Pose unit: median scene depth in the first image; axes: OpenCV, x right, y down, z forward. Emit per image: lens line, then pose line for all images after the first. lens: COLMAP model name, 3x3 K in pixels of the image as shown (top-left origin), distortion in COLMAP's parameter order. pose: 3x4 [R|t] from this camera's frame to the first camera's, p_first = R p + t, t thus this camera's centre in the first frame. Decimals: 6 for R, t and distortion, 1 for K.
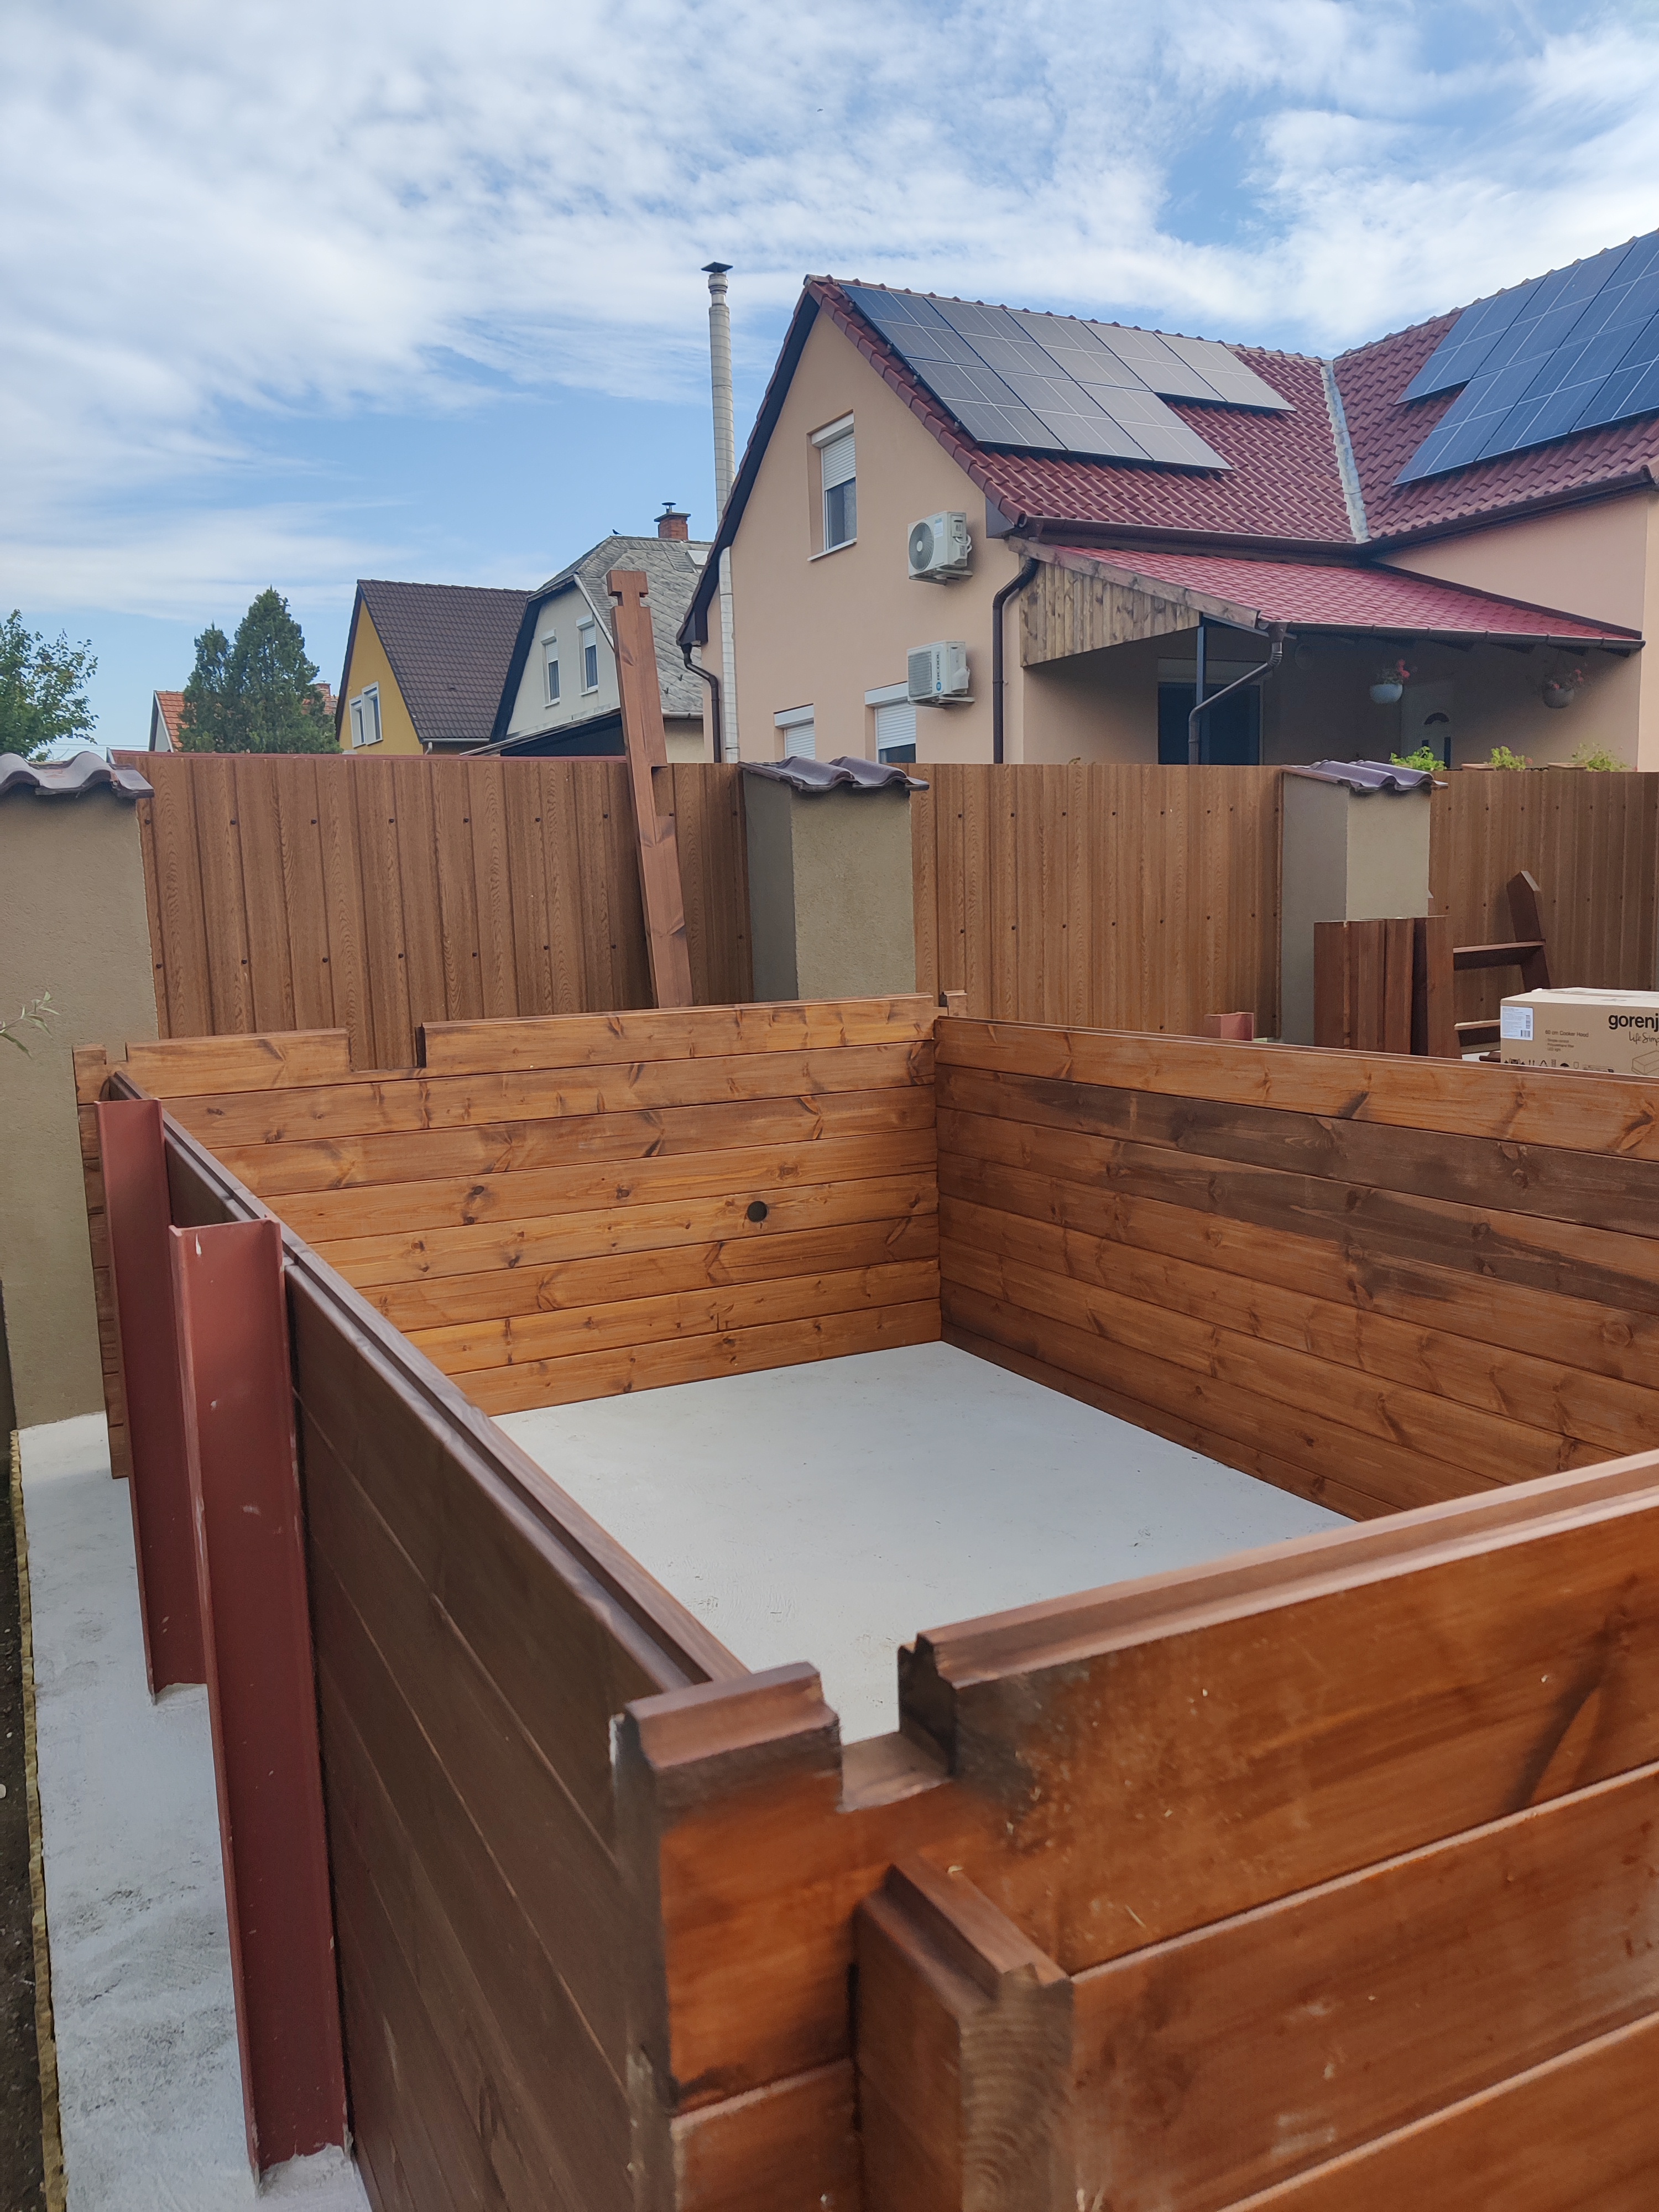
lens RADIAL K [[1651.0, 0, 829.5], [0, 1651.0, 1106.0], [0, 0, 1]] dist [-0.035791, 0.027612]
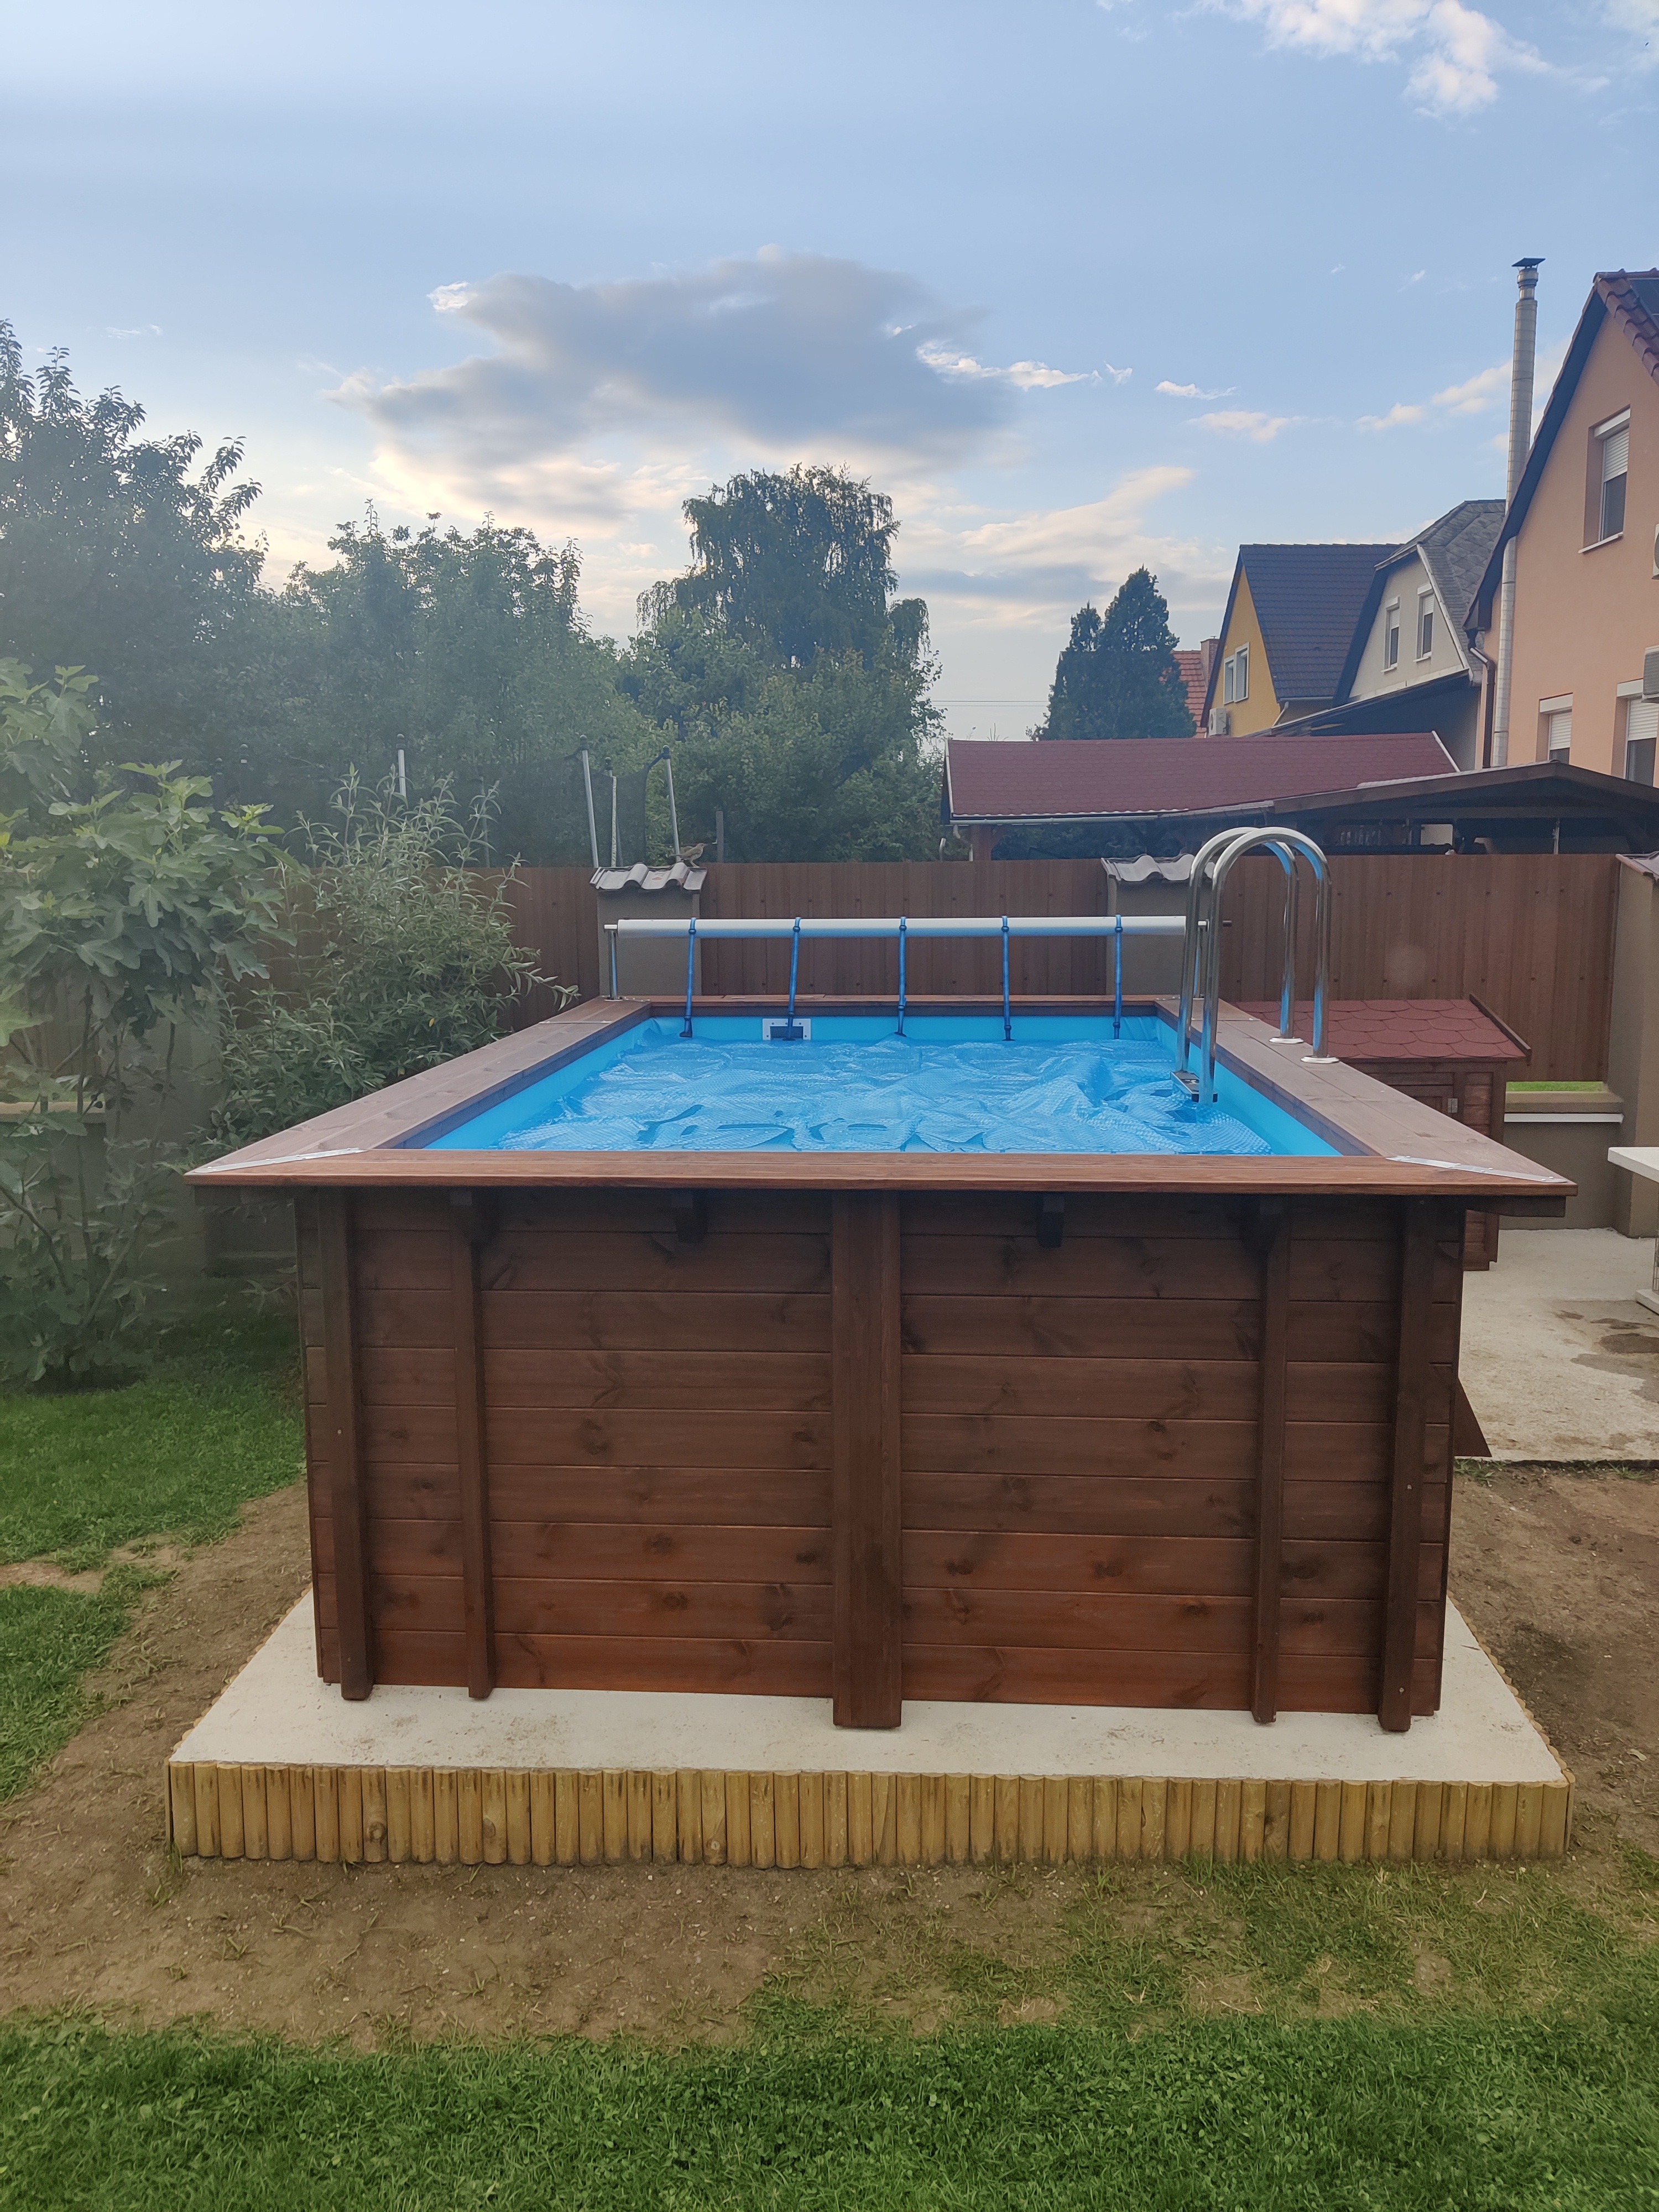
lens RADIAL K [[1631.7, 0, 829.5], [0, 1631.7, 1106.0], [0, 0, 1]] dist [-0.039585, -0.002985]
pose [[0.856354, 0.110235, -0.504485, 0.154860], [-0.088377, 0.993822, 0.067143, -0.022747], [0.508770, -0.012913, 0.860806, -0.113466]]
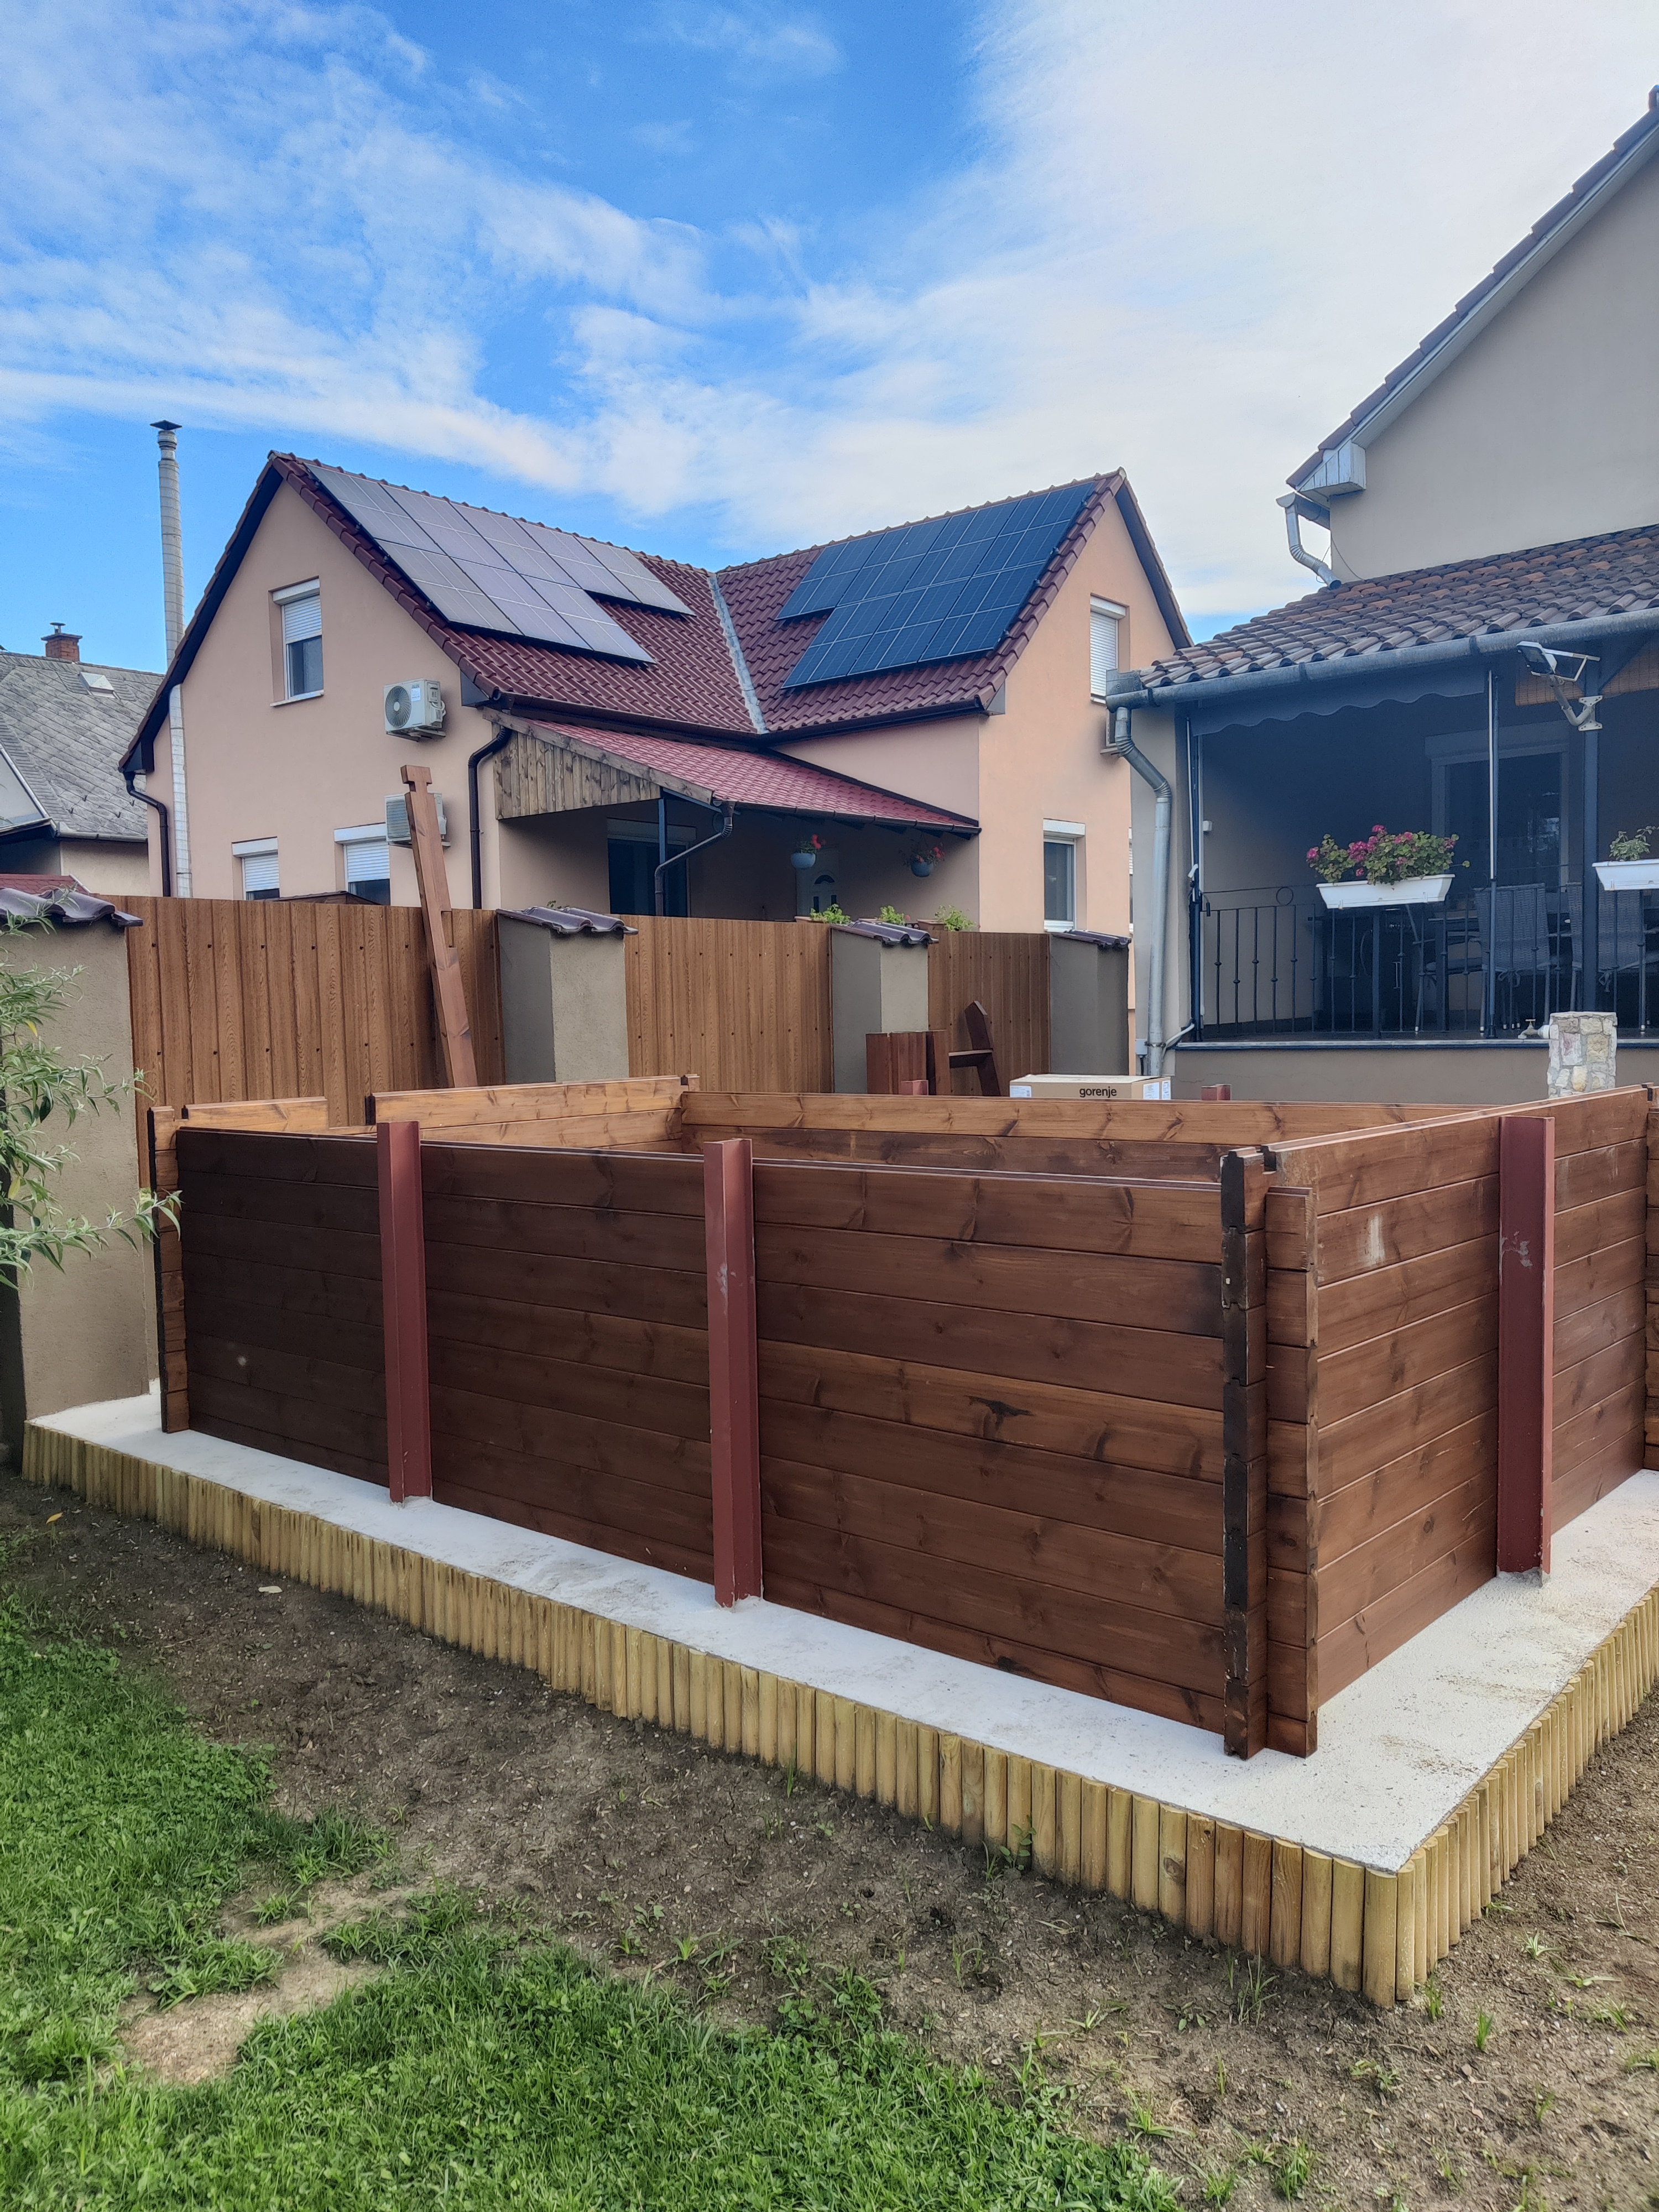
lens RADIAL K [[1631.7, 0, 829.5], [0, 1631.7, 1106.0], [0, 0, 1]] dist [-0.039585, -0.002985]
pose [[0.919313, -0.007742, 0.393451, -0.113428], [0.038036, 0.996874, -0.069256, 0.018645], [-0.391685, 0.078633, 0.916733, -0.109894]]
